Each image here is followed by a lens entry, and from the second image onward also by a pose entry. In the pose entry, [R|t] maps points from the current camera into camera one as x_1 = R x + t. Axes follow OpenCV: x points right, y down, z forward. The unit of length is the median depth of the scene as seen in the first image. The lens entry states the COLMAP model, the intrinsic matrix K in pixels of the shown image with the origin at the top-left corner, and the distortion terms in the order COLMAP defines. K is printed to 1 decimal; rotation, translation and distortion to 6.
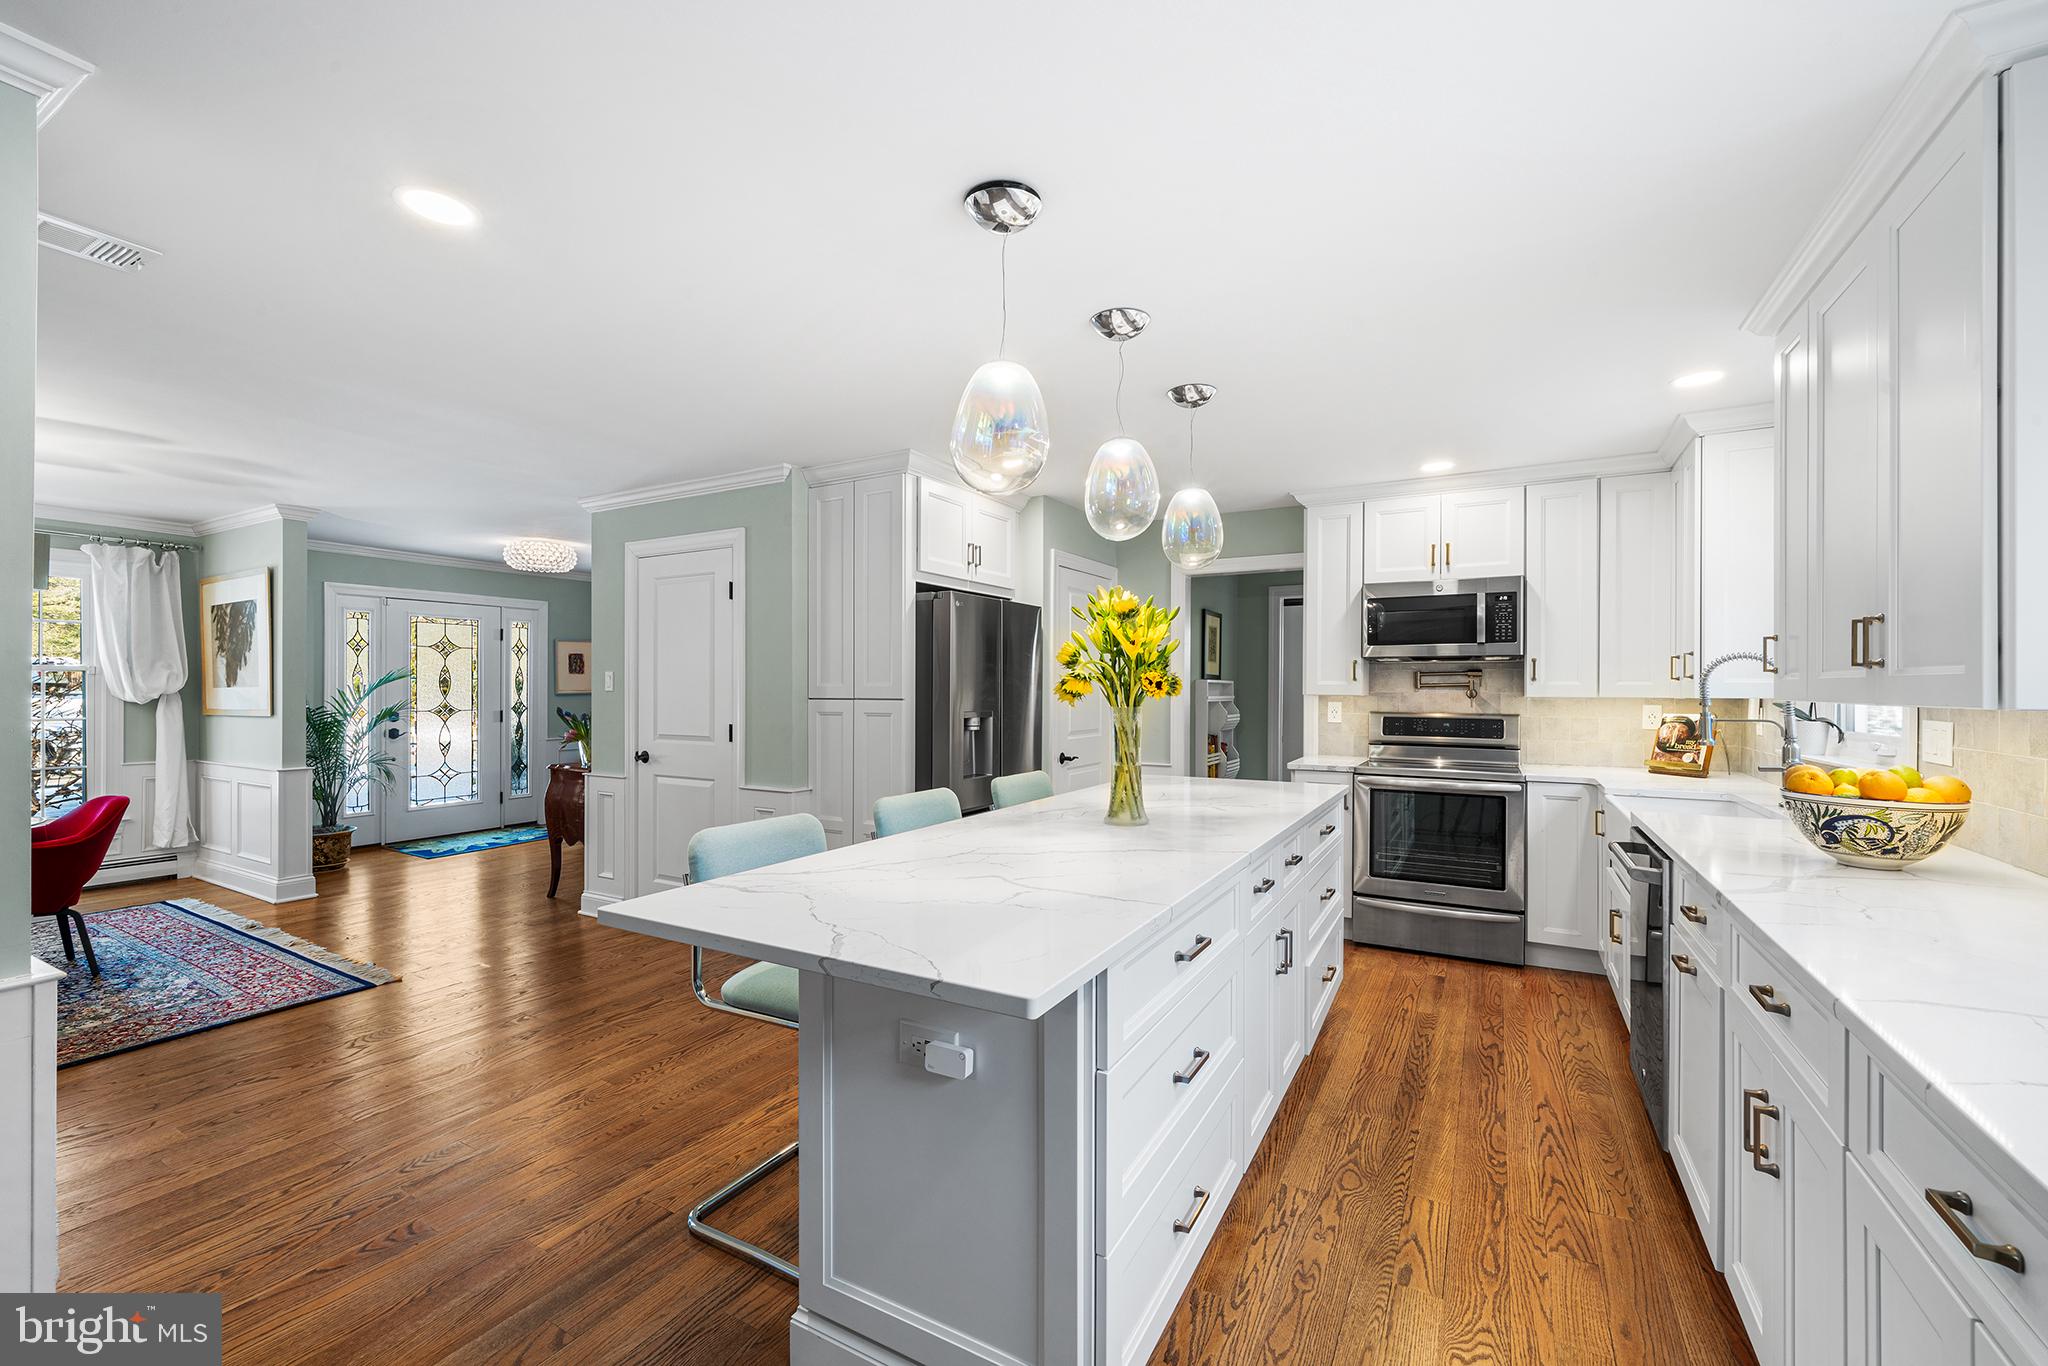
lens RADIAL K [[817.3, 0, 1027.0], [0, 817.3, 684.3], [0, 0, 1]] dist [0.004382, -0.000427]
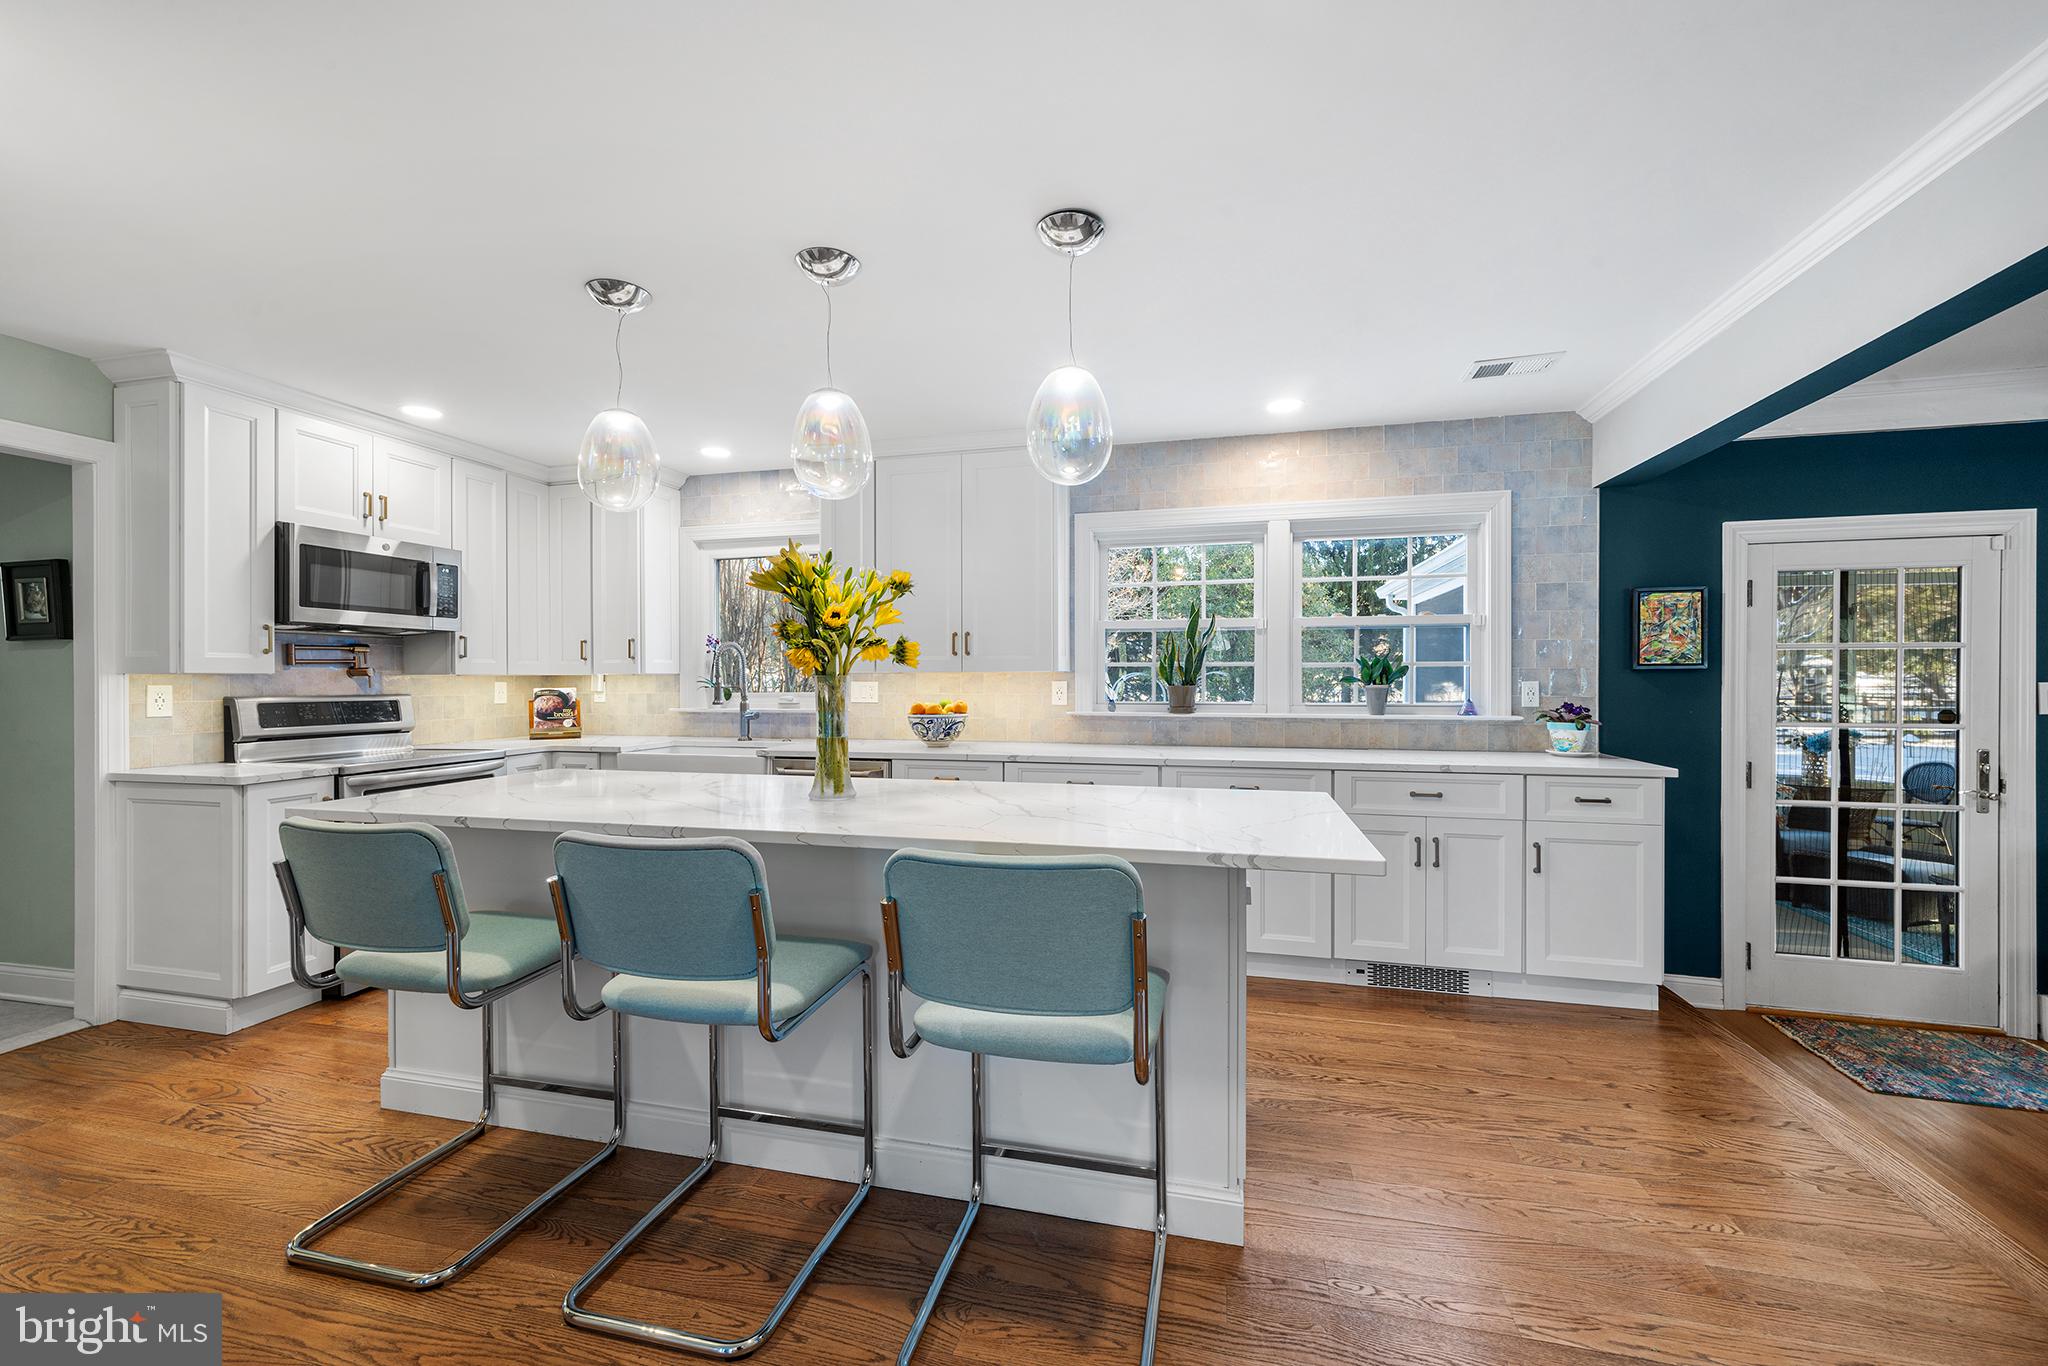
lens RADIAL K [[817.3, 0, 990.6], [0, 817.3, 676.8], [0, 0, 1]] dist [0.004382, -0.000427]
pose [[-0.245534, -0.000135, 0.969388, -0.523631], [-0.003966, 0.999992, -0.000865, 0.017406], [-0.969380, -0.004057, -0.245533, 0.649115]]
